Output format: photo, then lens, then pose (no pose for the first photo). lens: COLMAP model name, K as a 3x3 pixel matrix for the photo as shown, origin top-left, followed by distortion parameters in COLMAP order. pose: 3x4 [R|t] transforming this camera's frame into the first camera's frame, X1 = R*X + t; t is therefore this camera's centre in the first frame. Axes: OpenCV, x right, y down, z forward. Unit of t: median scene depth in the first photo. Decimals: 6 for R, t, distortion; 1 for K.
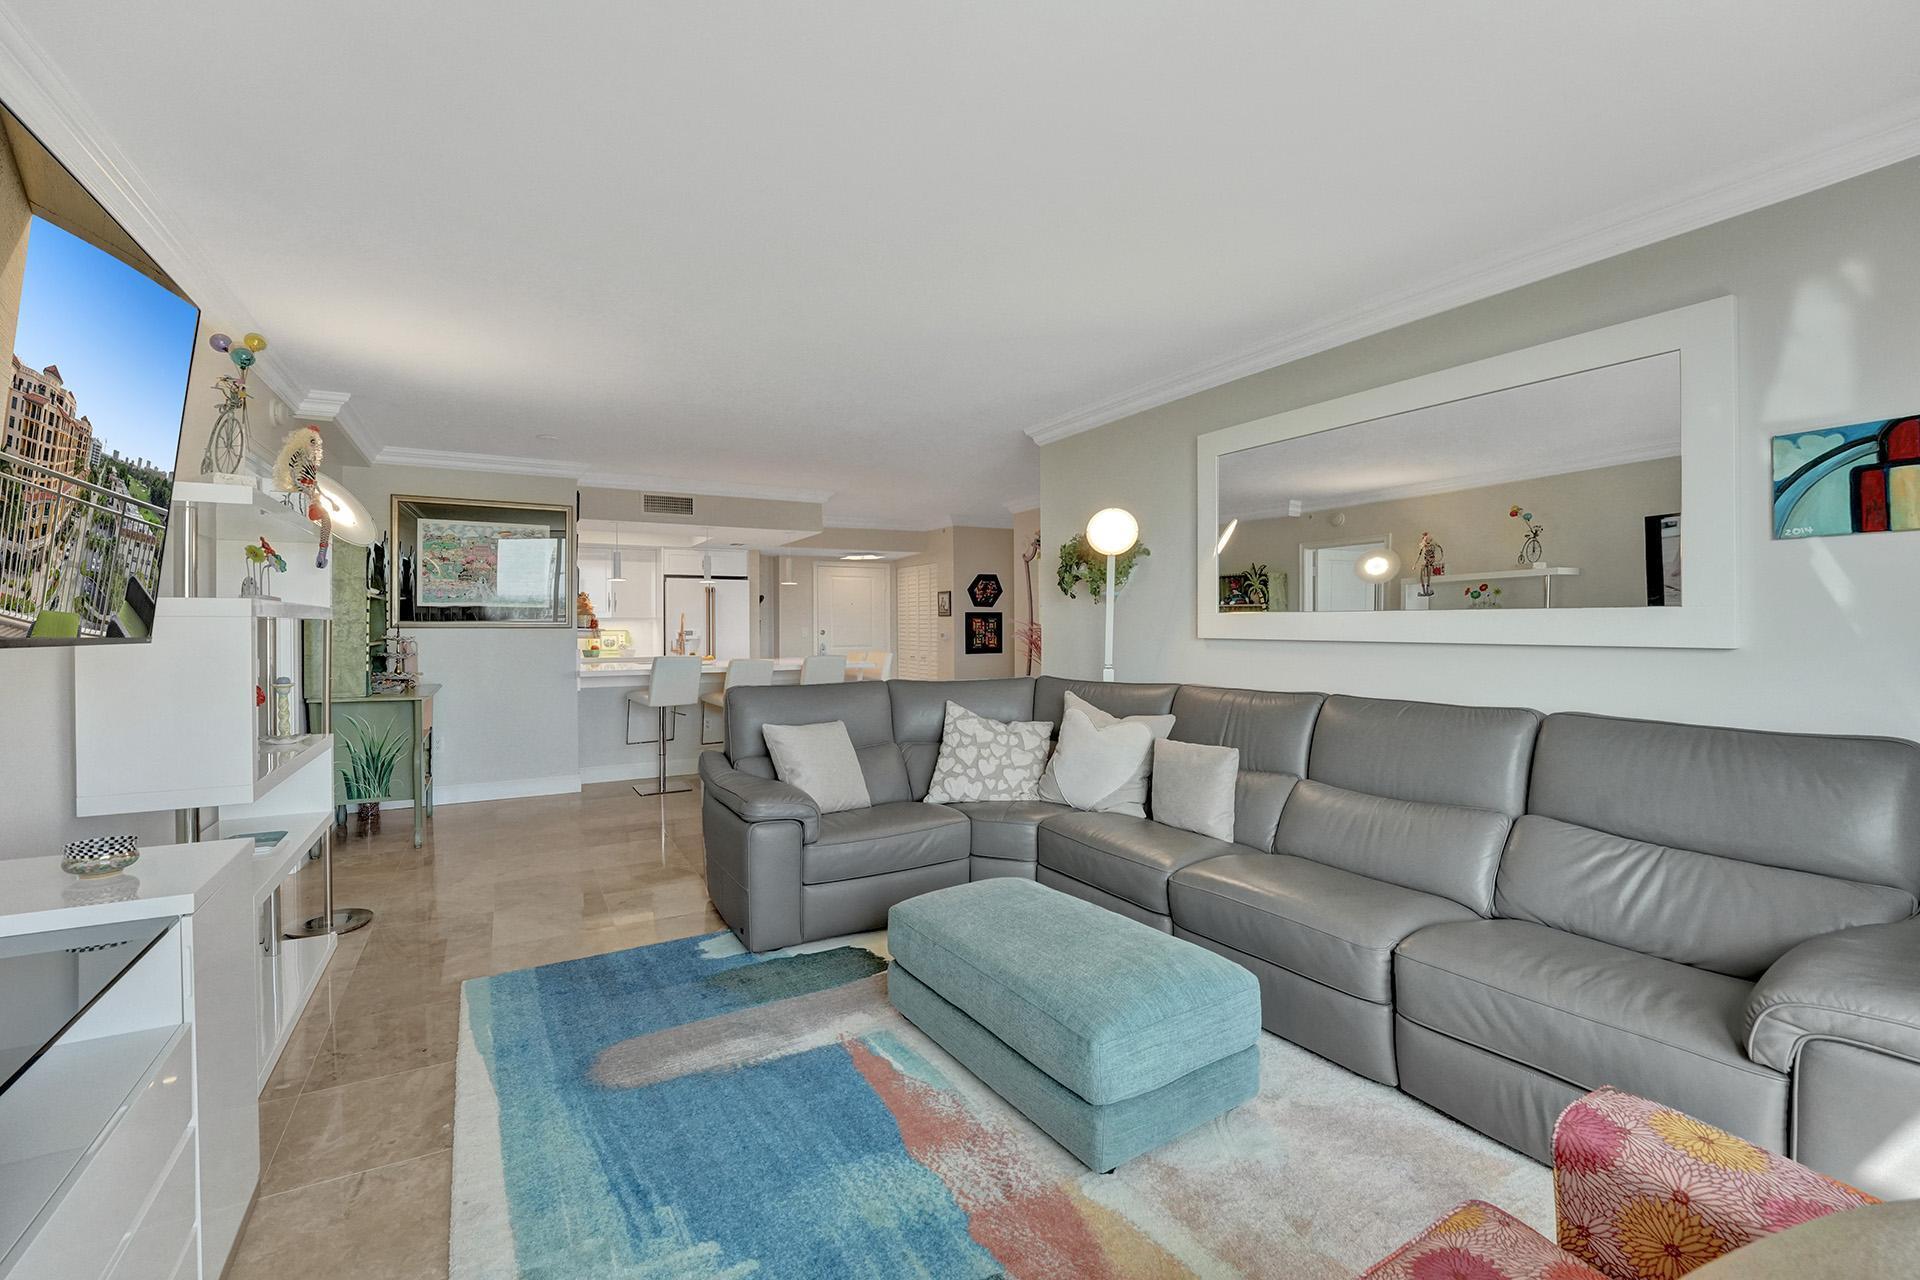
lens RADIAL K [[803.5, 0, 953.6], [0, 803.5, 623.2], [0, 0, 1]] dist [-0.031355, 0.003861]
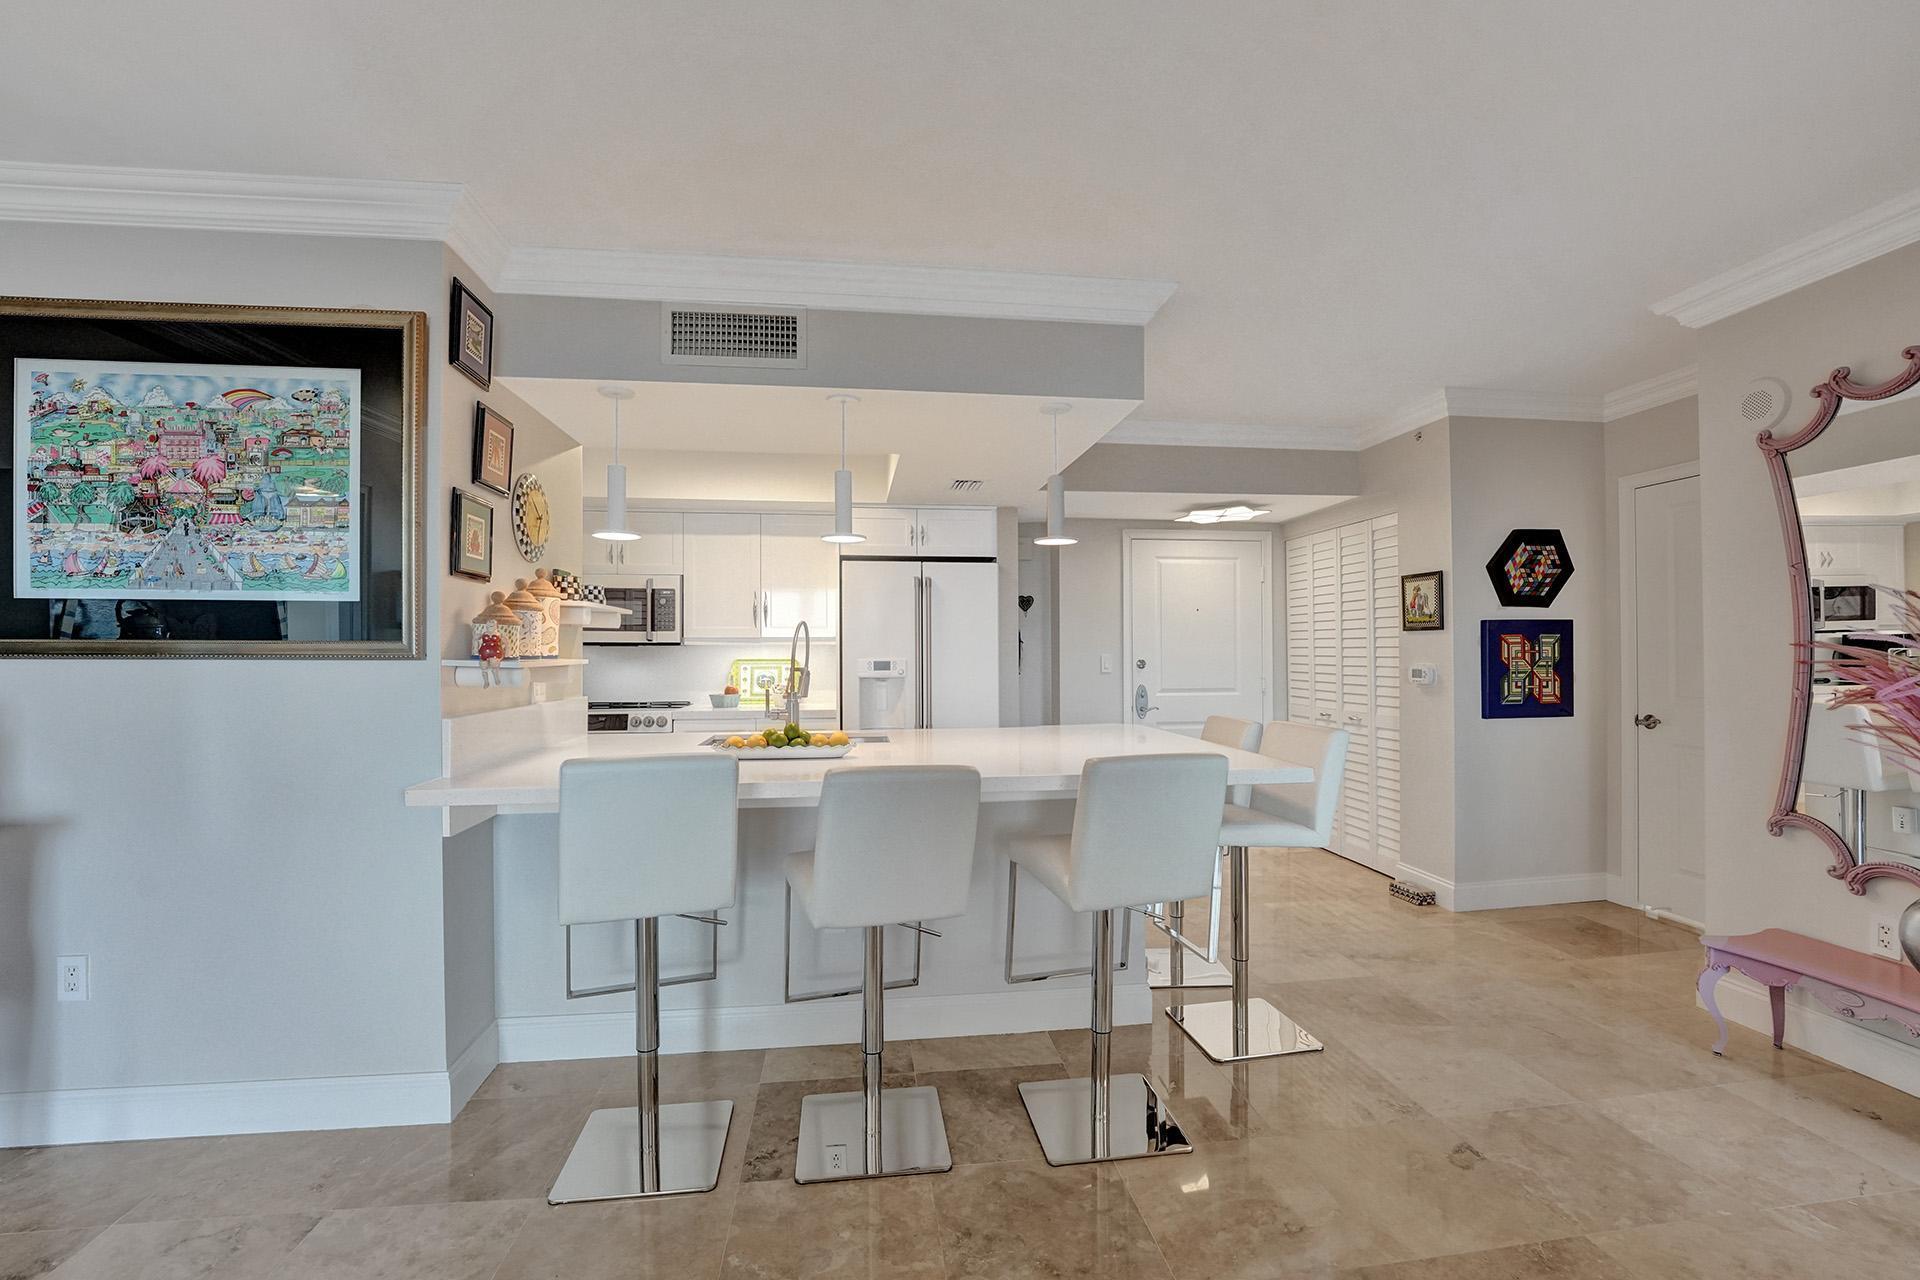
lens RADIAL K [[803.5, 0, 961.2], [0, 803.5, 642.5], [0, 0, 1]] dist [-0.031355, 0.003861]
pose [[0.929994, -0.003991, -0.367553, -0.086483], [0.001080, 0.999966, -0.008125, 0.001440], [0.367574, 0.007159, 0.929967, 0.508765]]
